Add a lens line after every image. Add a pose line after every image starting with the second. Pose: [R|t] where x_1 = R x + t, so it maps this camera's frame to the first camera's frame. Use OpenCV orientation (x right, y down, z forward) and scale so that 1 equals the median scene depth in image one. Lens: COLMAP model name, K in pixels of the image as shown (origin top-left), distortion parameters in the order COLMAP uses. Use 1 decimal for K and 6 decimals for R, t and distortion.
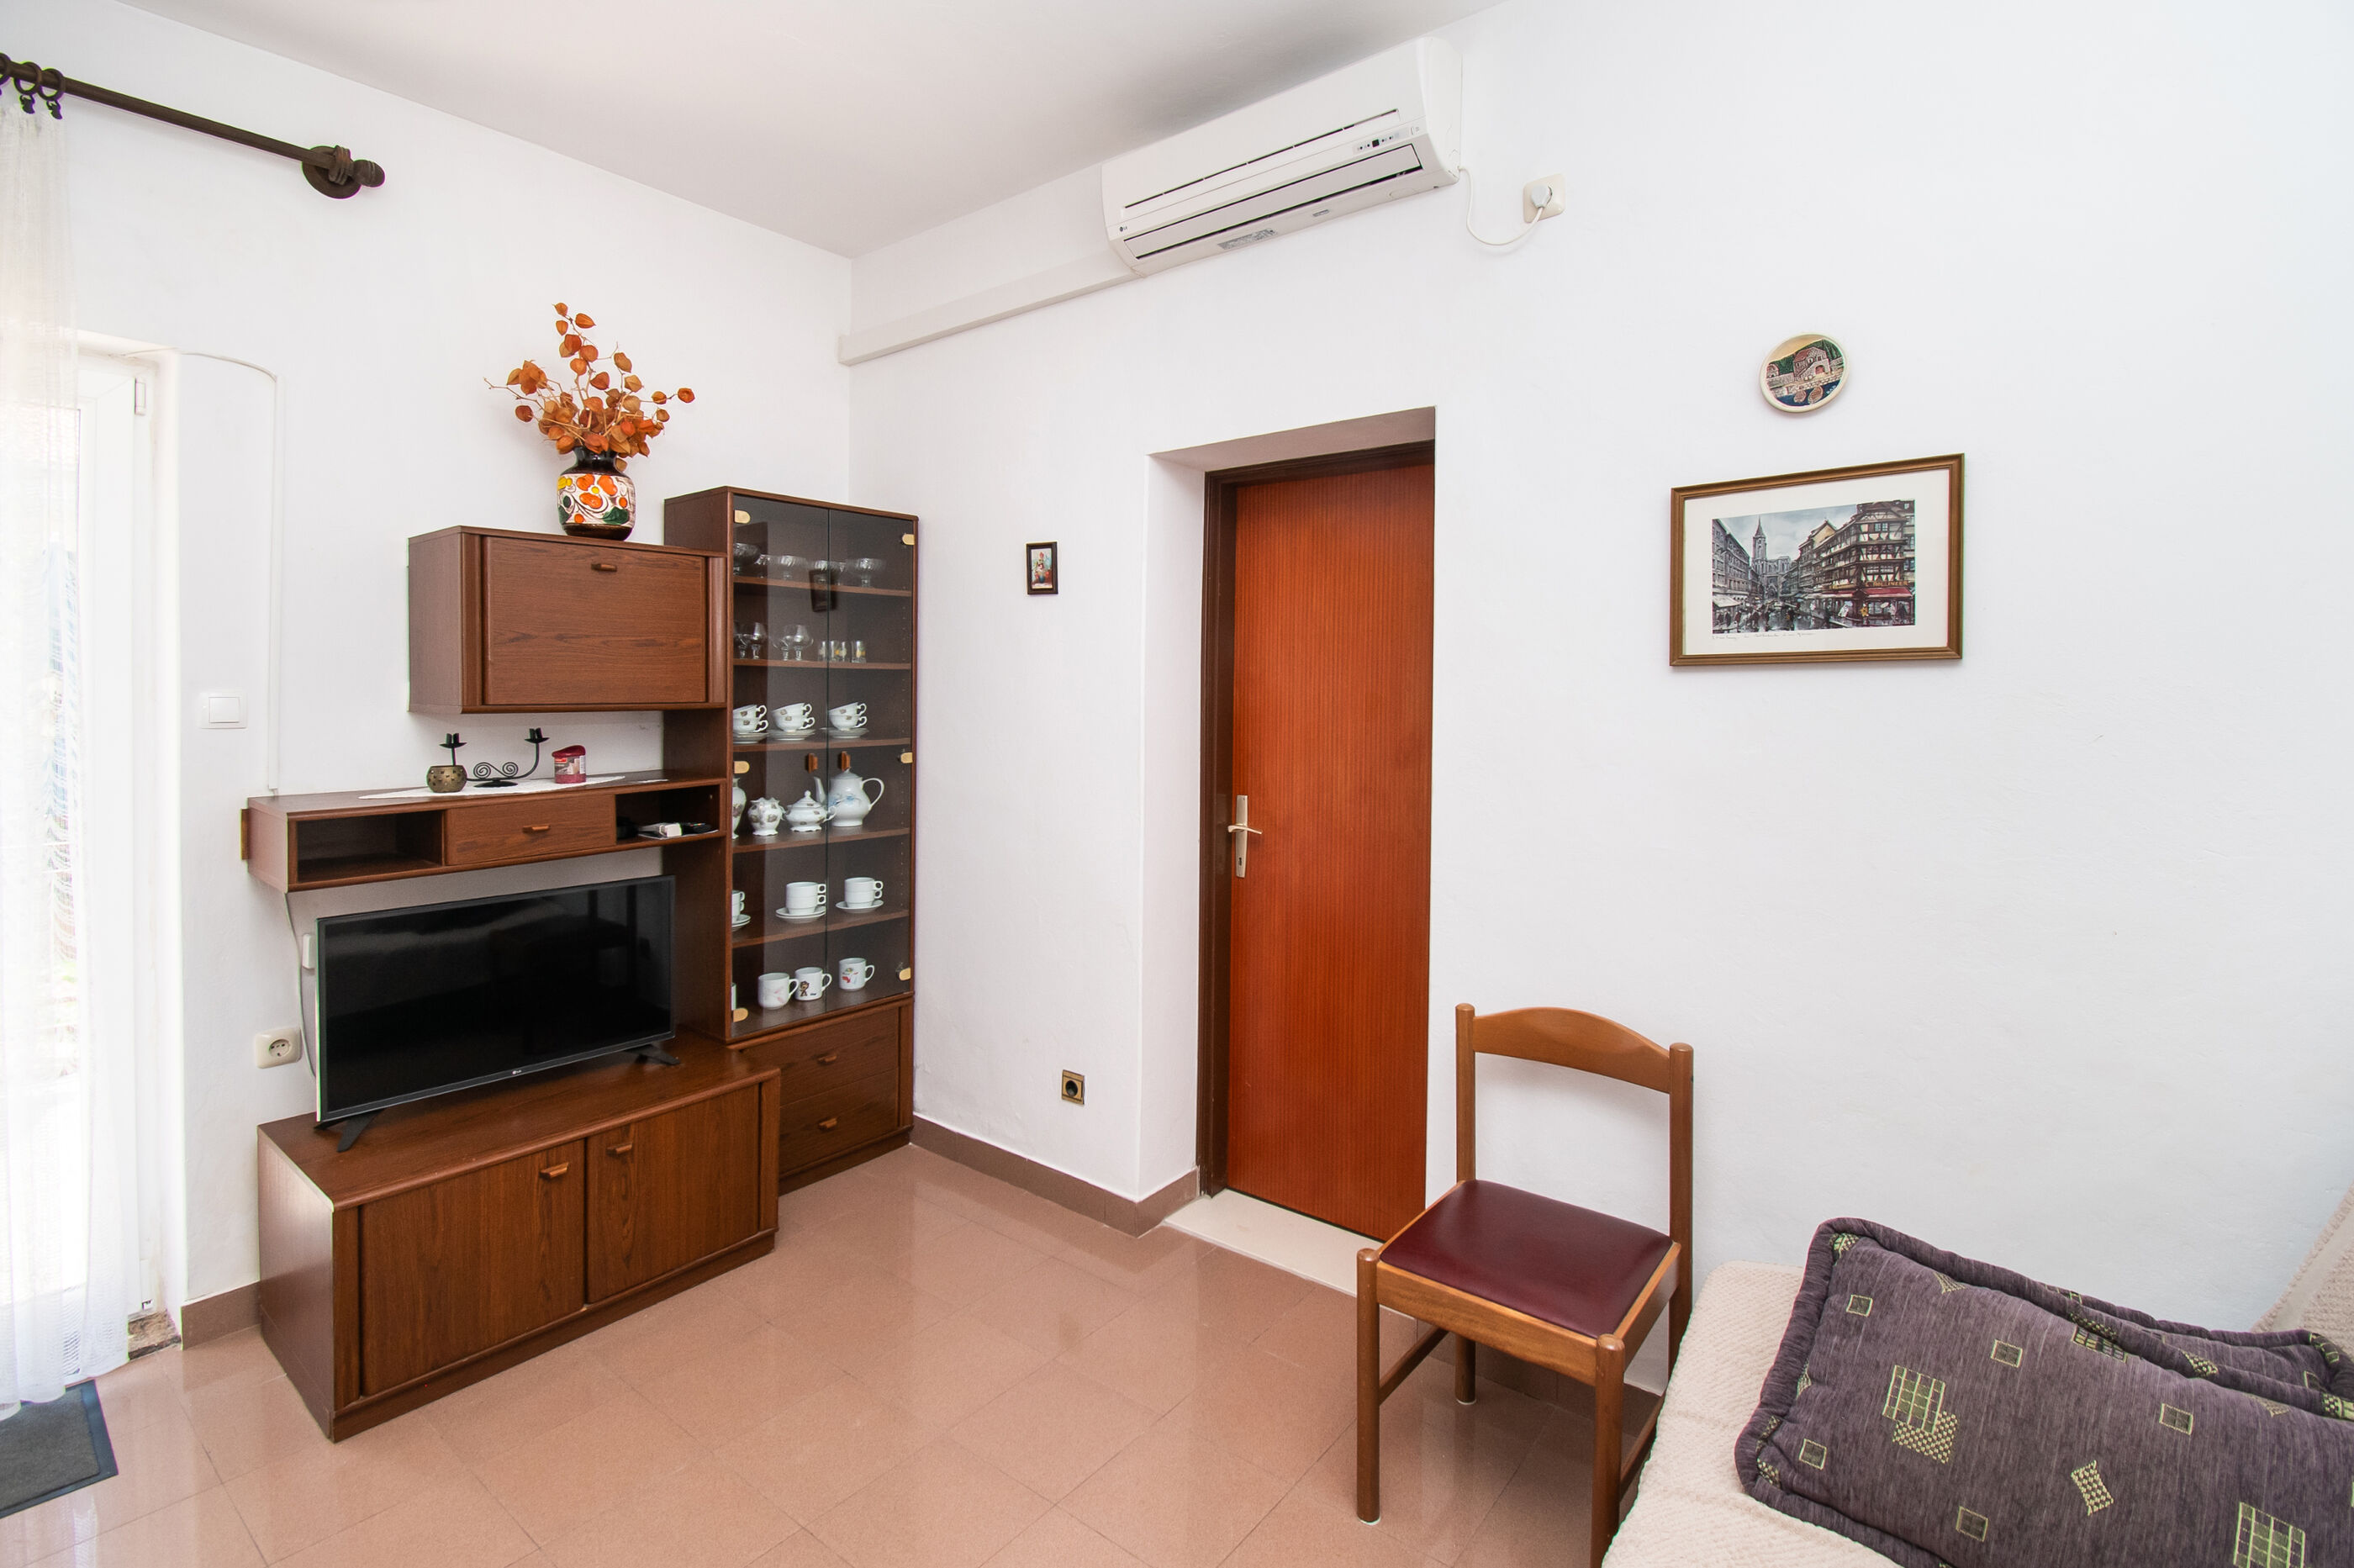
lens RADIAL K [[1060.5, 0, 1231.3], [0, 1060.5, 694.5], [0, 0, 1]] dist [0.002405, -0.007308]
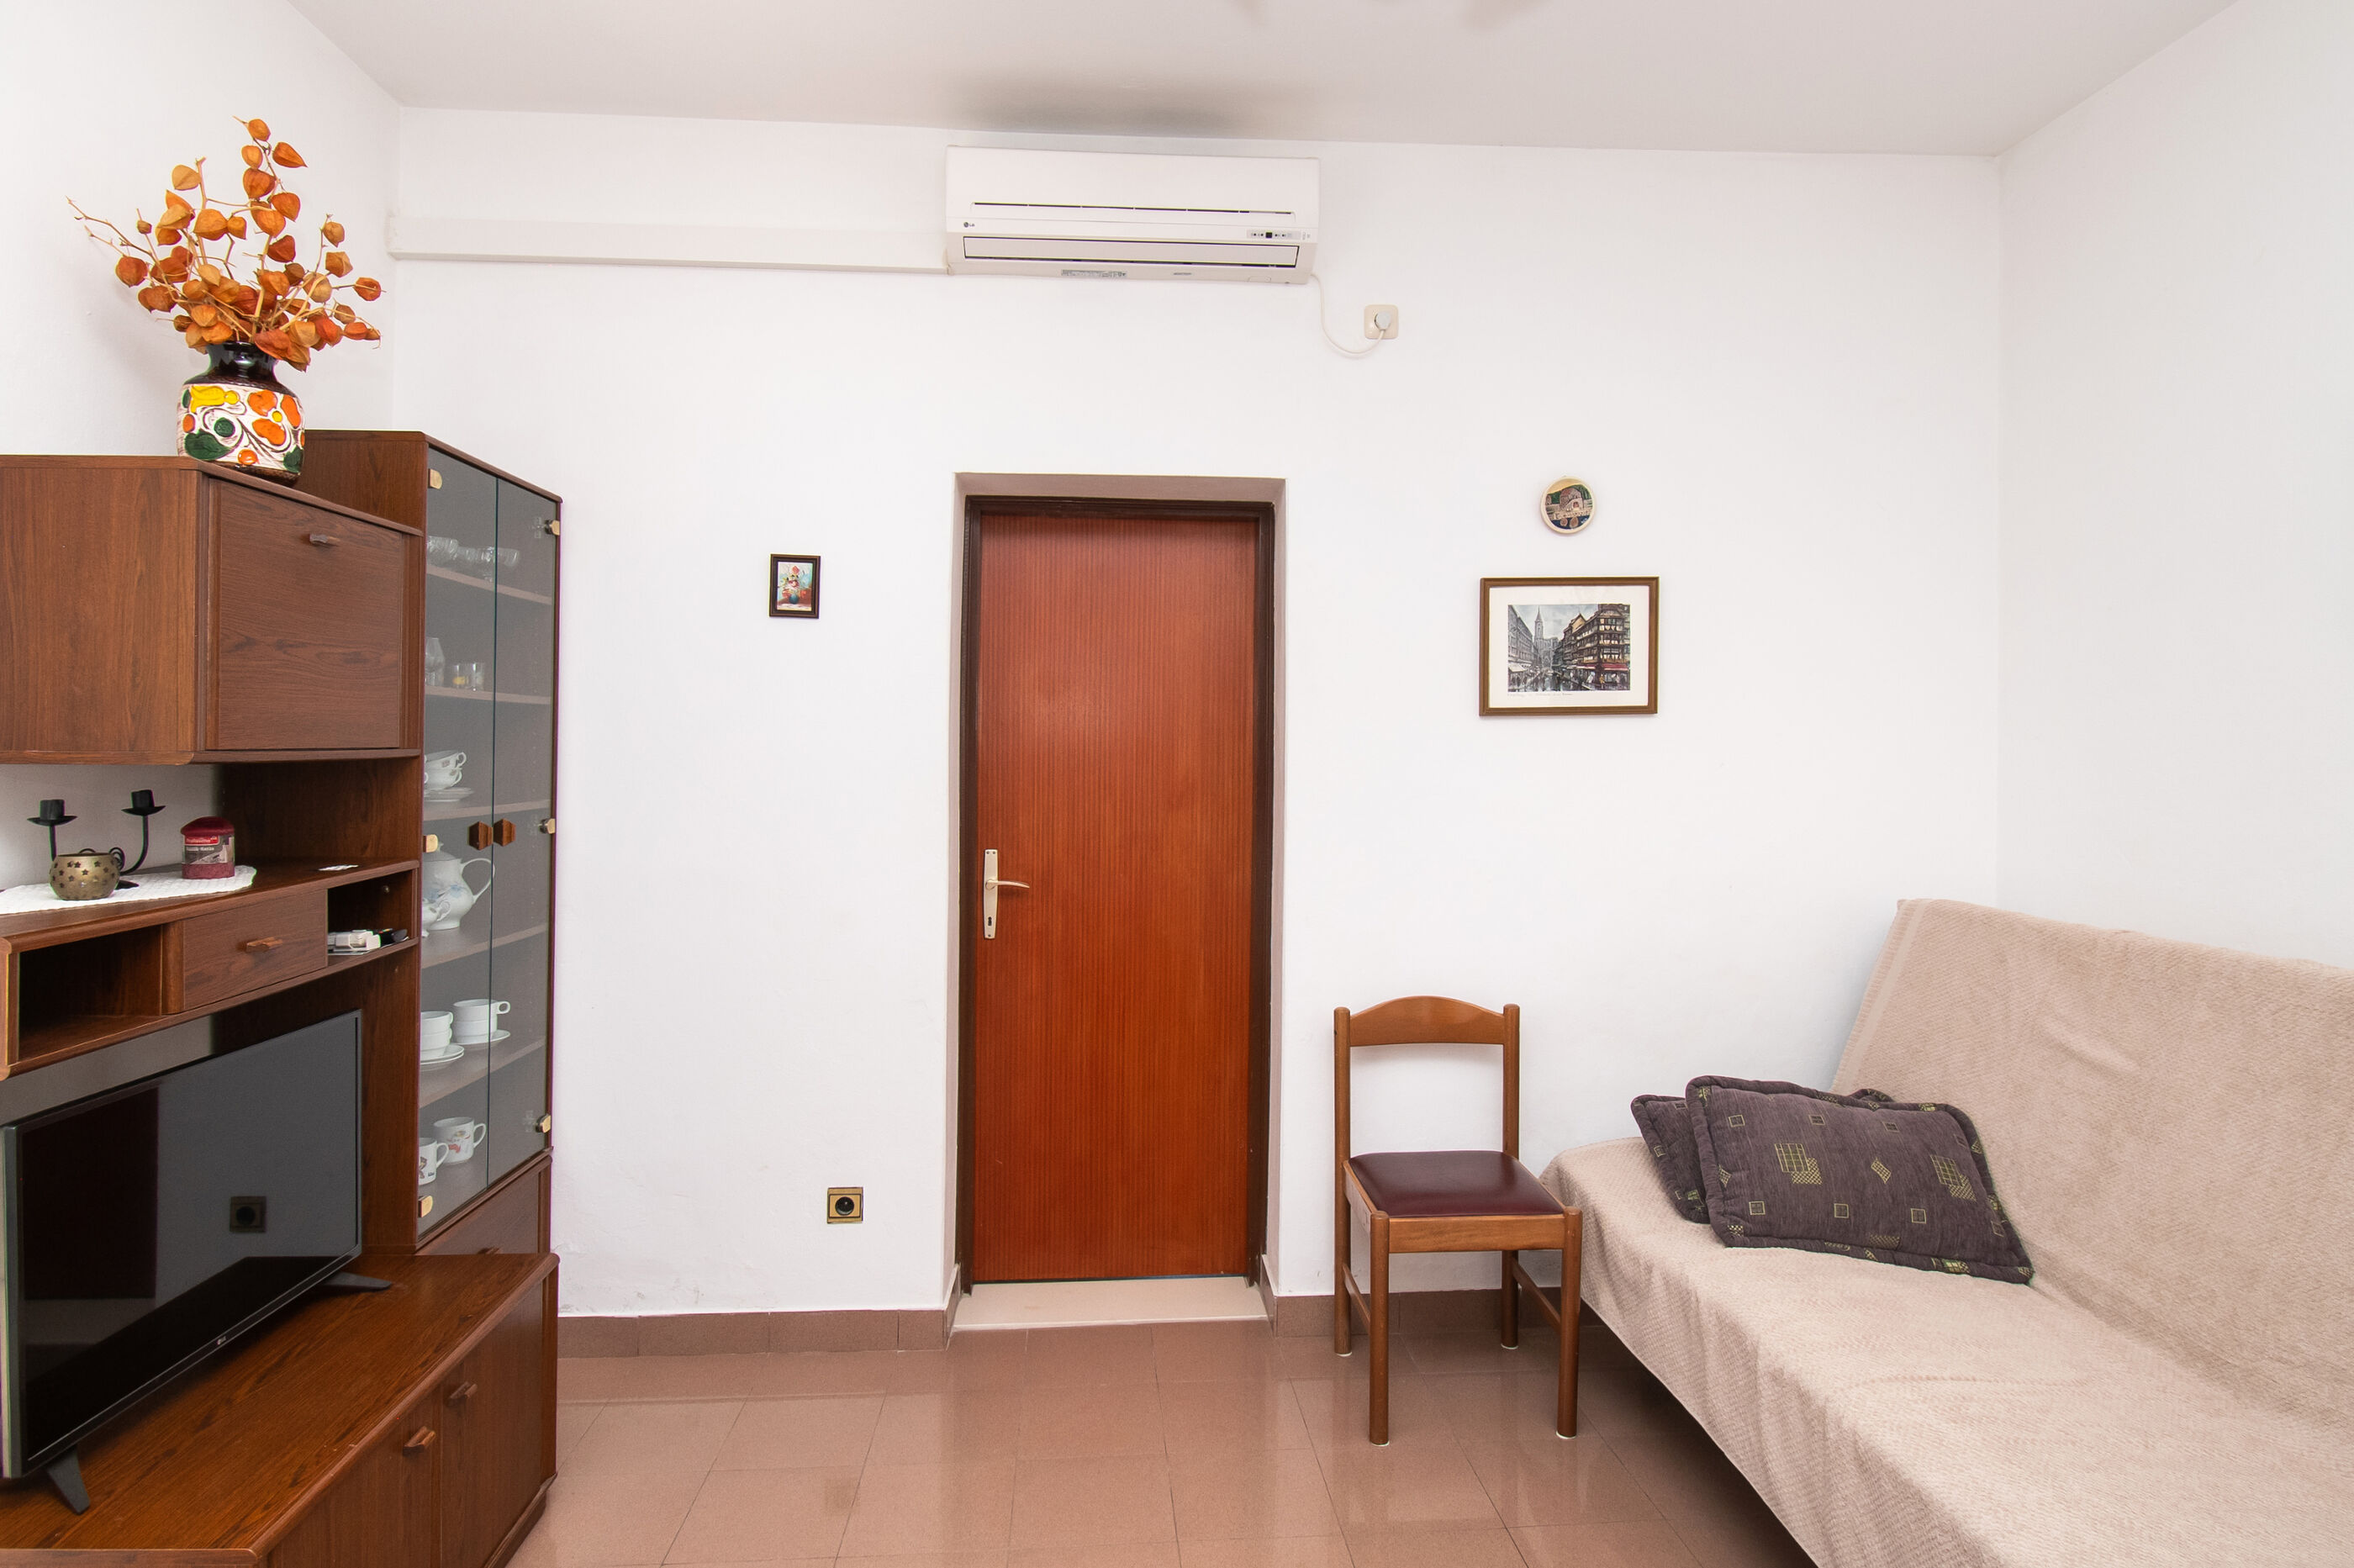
lens RADIAL K [[1295.5, 0, 1165.8], [0, 1295.5, 739.4], [0, 0, 1]] dist [-0.018698, -0.008685]
pose [[0.744843, 0.002541, 0.667235, -0.764770], [0.003349, 0.999966, -0.007547, 0.010251], [-0.667231, 0.007856, 0.744809, 0.074702]]
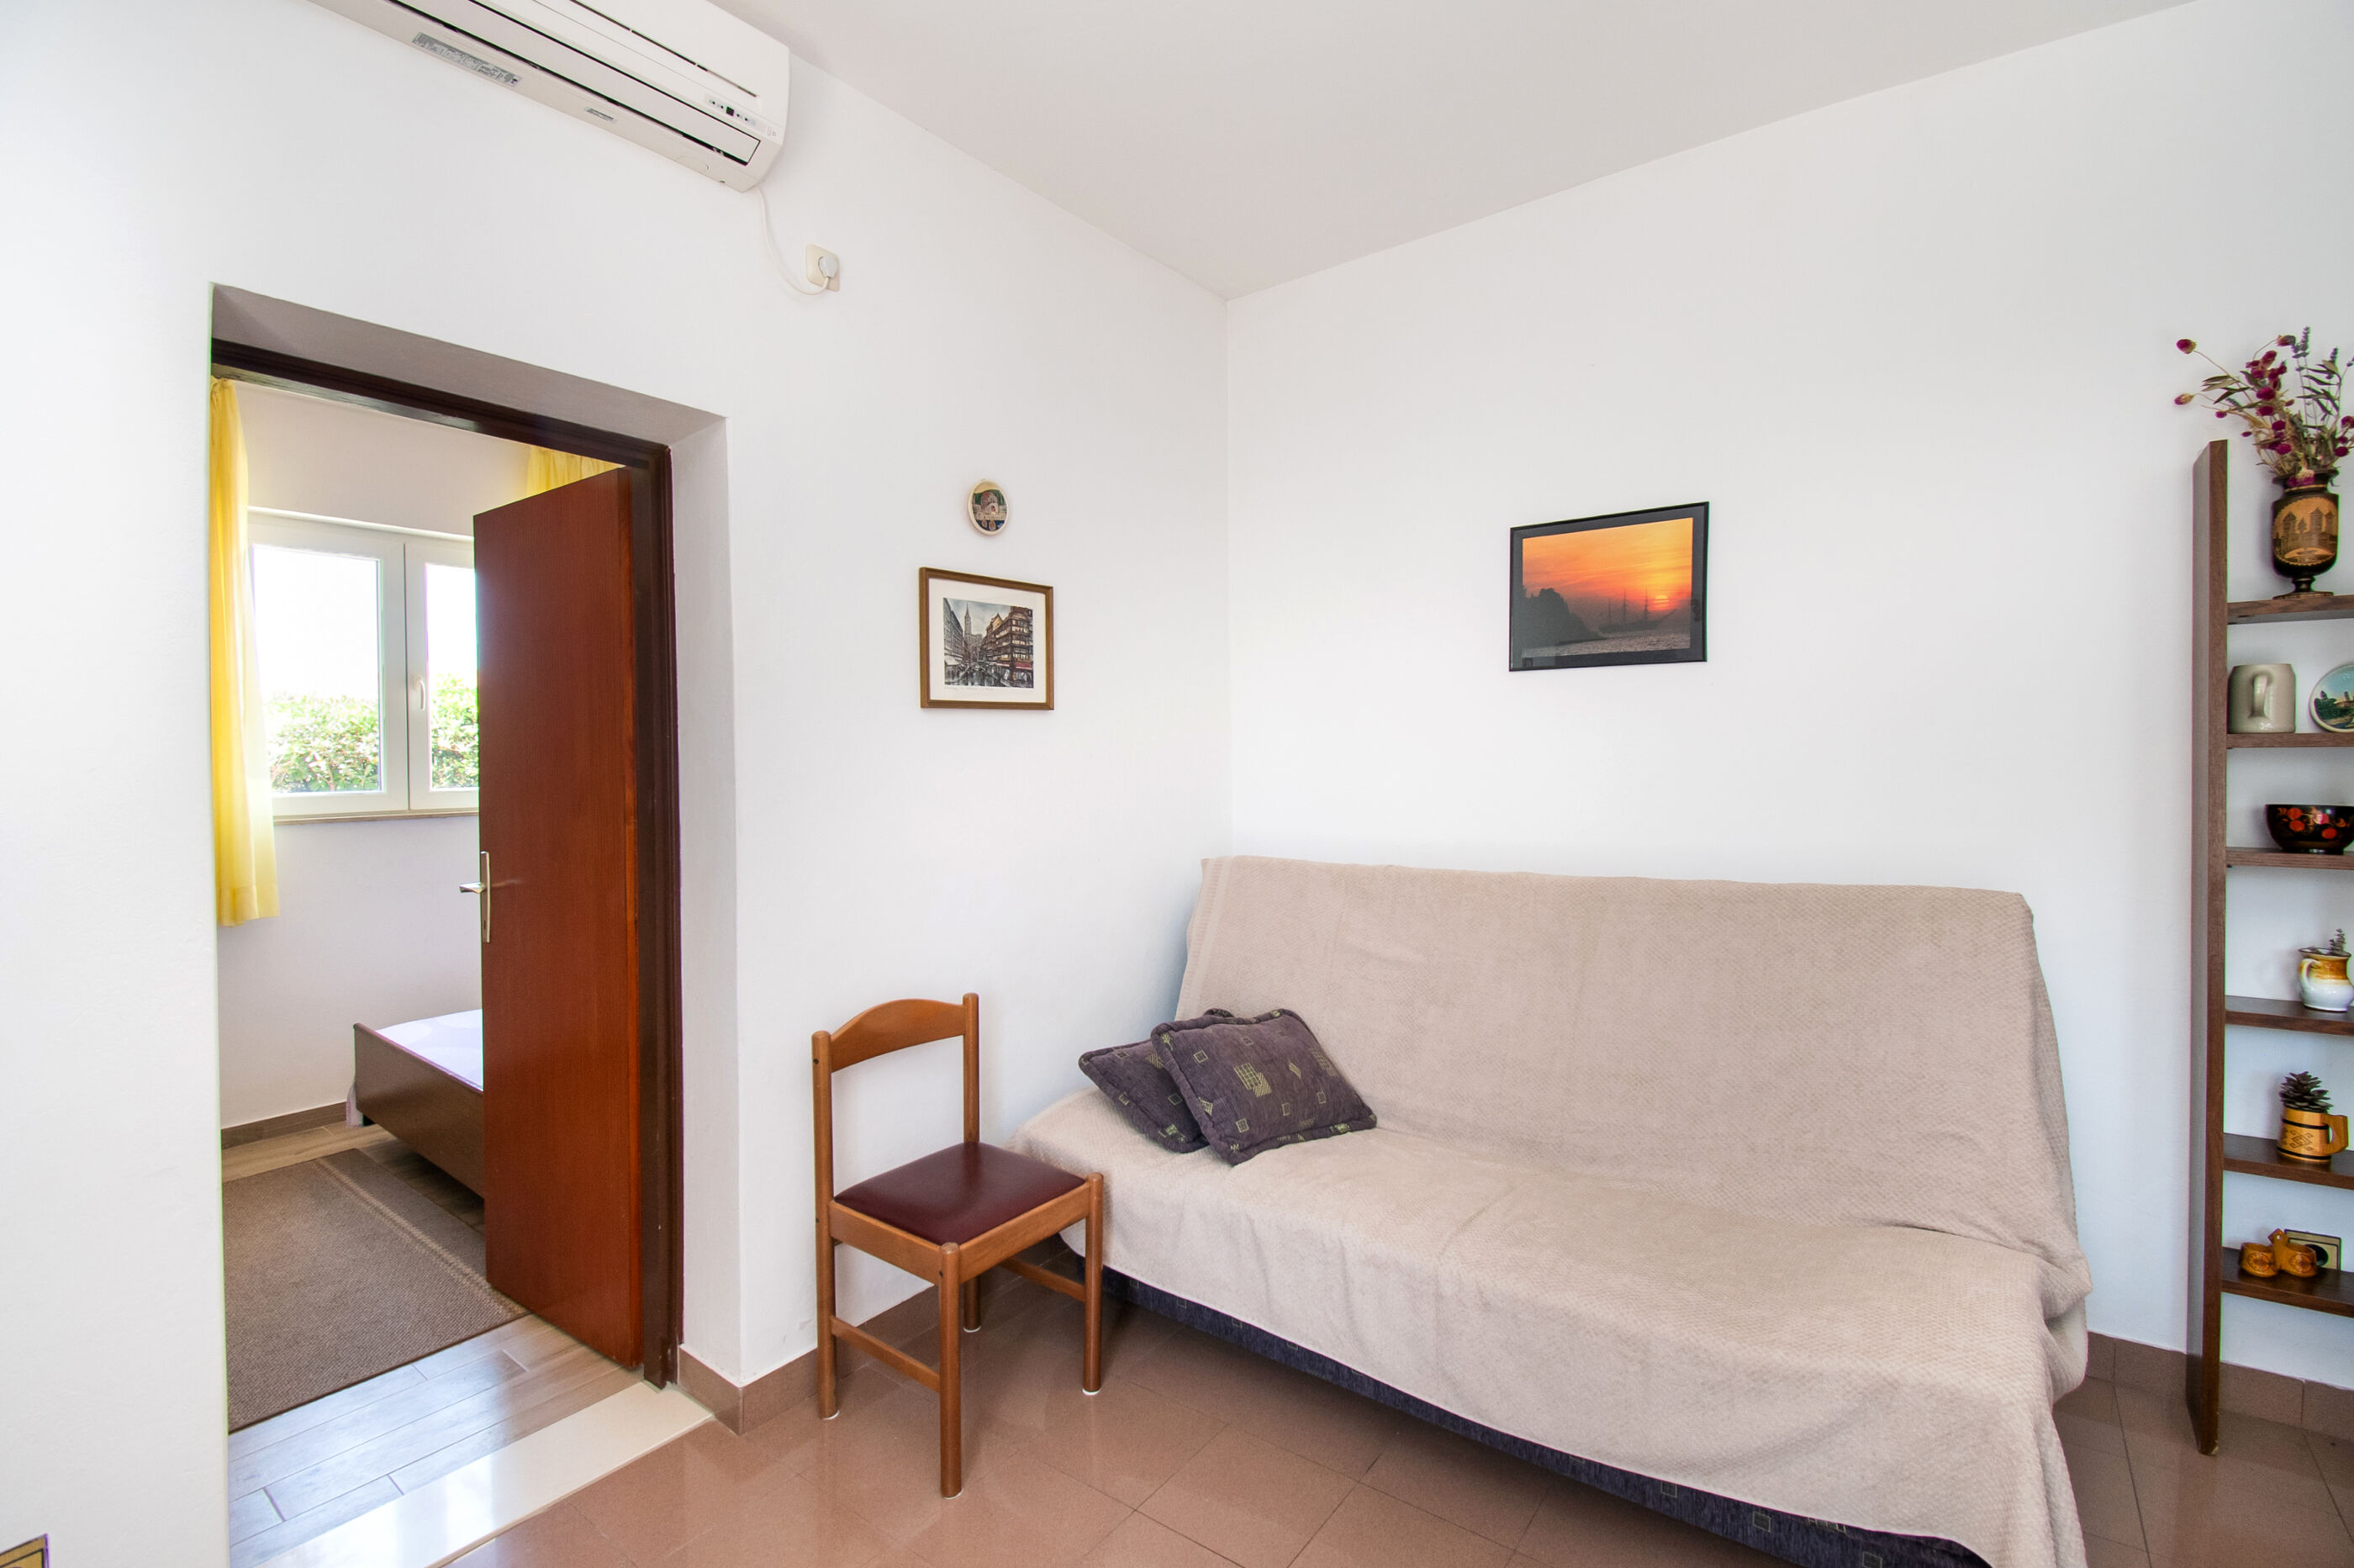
lens RADIAL K [[1060.5, 0, 1206.2], [0, 1060.5, 773.8], [0, 0, 1]] dist [0.002405, -0.007308]
pose [[-0.018593, -0.022249, 0.999580, -0.717660], [0.018504, 0.999573, 0.022593, 0.024265], [-0.999656, 0.018916, -0.018173, 0.577209]]
